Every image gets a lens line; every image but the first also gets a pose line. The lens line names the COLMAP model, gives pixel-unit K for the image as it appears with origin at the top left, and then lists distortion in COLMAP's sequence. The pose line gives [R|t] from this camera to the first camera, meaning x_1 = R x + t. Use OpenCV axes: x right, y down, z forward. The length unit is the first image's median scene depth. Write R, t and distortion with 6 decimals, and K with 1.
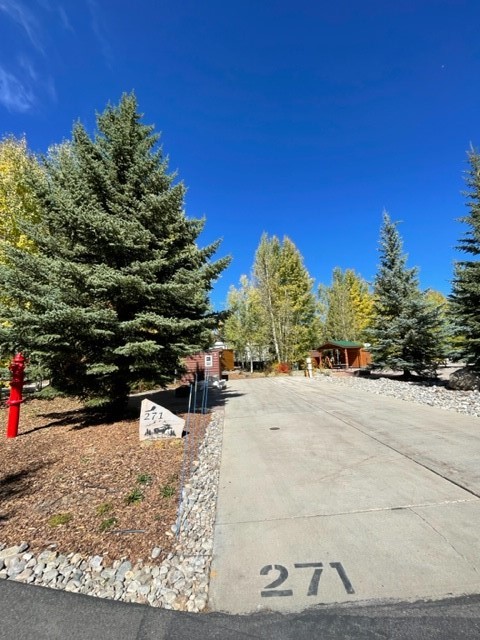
lens RADIAL K [[255.9, 0, 240.0], [0, 255.9, 320.0], [0, 0, 1]] dist [0.000393, -0.000198]
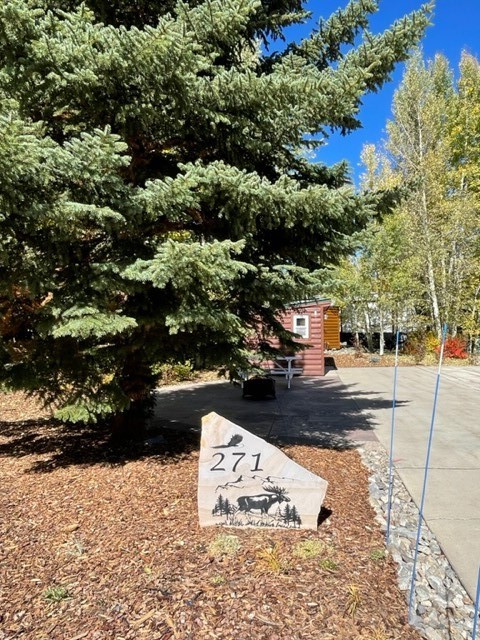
lens RADIAL K [[474.8, 0, 240.0], [0, 474.8, 320.0], [0, 0, 1]] dist [-0.000947, -0.000535]
pose [[0.982484, 0.023390, -0.184873, -0.209428], [0.001281, 0.991220, 0.132215, 0.095634], [0.186342, -0.130136, 0.973828, 0.383254]]
